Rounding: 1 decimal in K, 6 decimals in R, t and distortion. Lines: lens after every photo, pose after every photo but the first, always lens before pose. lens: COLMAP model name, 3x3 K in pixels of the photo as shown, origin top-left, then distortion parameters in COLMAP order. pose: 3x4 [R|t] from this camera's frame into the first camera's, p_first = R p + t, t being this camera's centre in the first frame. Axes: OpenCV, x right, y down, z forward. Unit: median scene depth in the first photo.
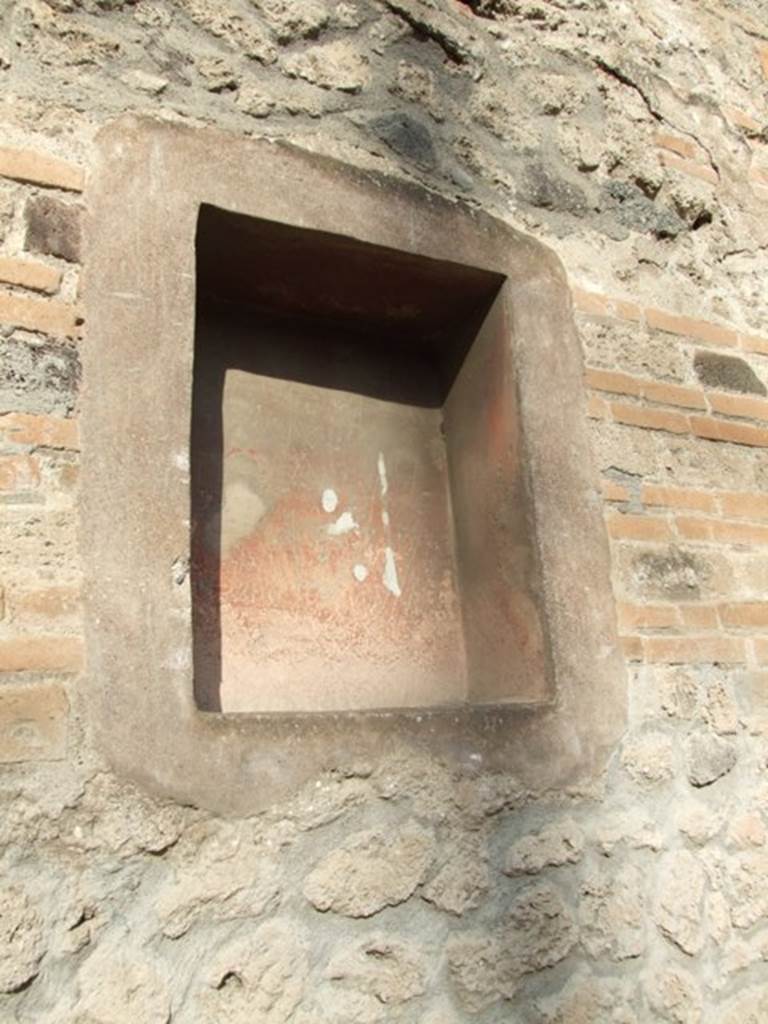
lens RADIAL K [[802.0, 0, 383.0], [0, 802.0, 511.0], [0, 0, 1]] dist [-0.008962, -0.002517]
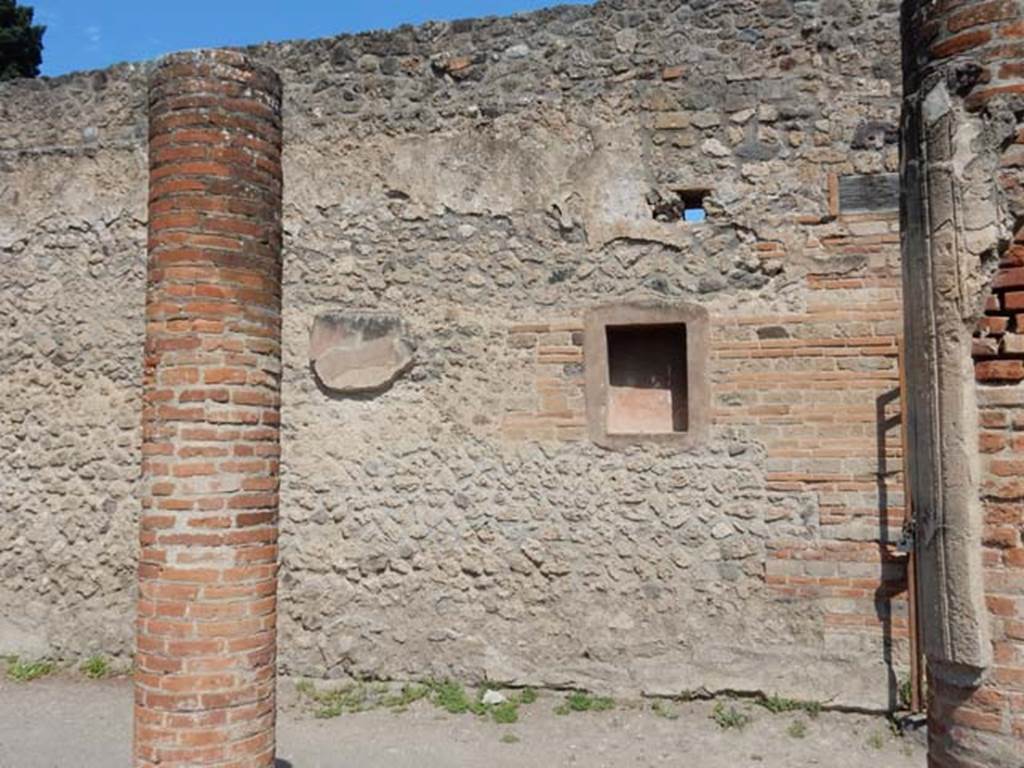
lens RADIAL K [[802.0, 0, 511.9], [0, 802.0, 384.5], [0, 0, 1]] dist [-0.008962, -0.002517]
pose [[0.749268, 0.003321, -0.662258, 2.079373], [0.147074, 0.974183, 0.171282, -0.788584], [0.645729, -0.225737, 0.729436, -2.384752]]
